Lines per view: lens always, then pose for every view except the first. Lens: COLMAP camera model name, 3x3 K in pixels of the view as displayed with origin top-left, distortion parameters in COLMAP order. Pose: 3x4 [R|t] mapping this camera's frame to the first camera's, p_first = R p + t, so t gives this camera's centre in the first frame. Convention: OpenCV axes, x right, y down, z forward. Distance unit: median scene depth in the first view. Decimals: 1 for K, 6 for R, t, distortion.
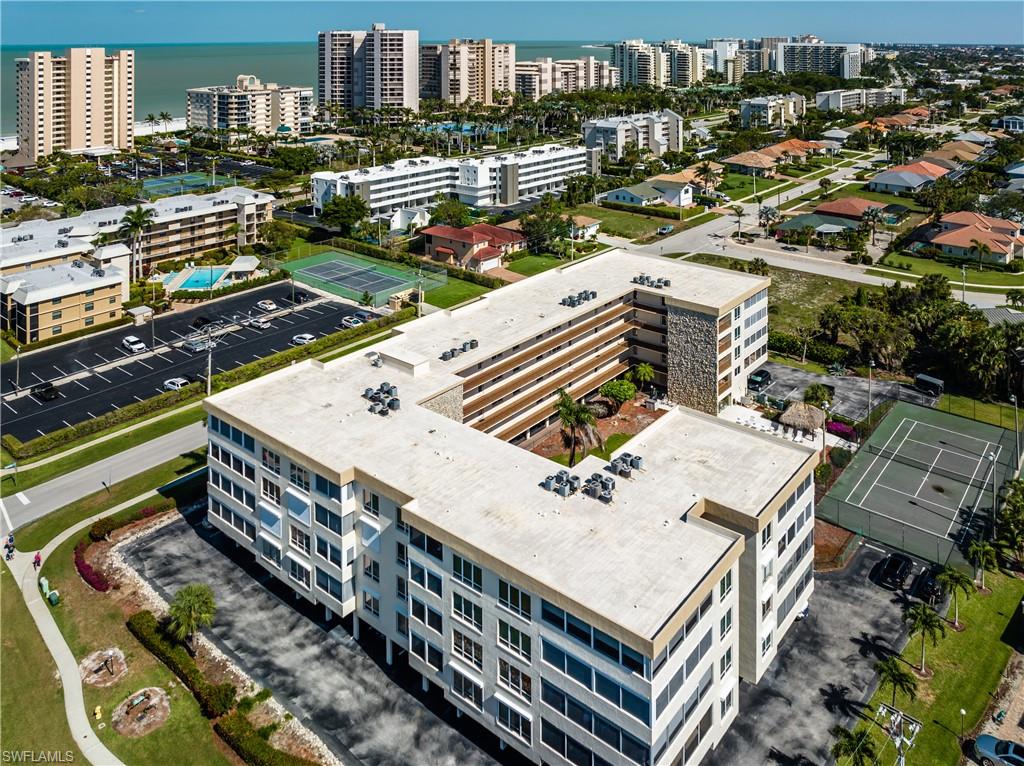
lens RADIAL K [[773.6, 0, 515.9], [0, 773.6, 331.4], [0, 0, 1]] dist [-0.042725, -0.001247]
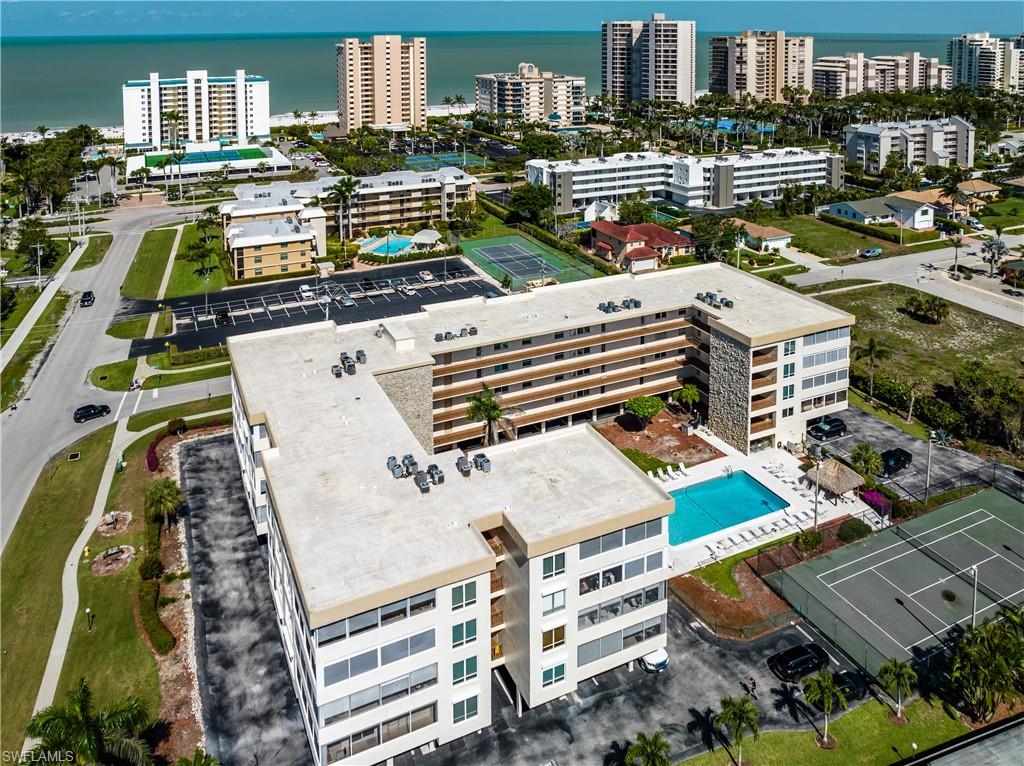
lens RADIAL K [[736.0, 0, 466.3], [0, 736.0, 381.8], [0, 0, 1]] dist [-0.030813, -0.000321]
pose [[0.895998, 0.188665, -0.401987, 0.113526], [-0.153323, 0.981024, 0.118680, -0.010804], [0.416749, -0.044703, 0.907922, 0.026700]]
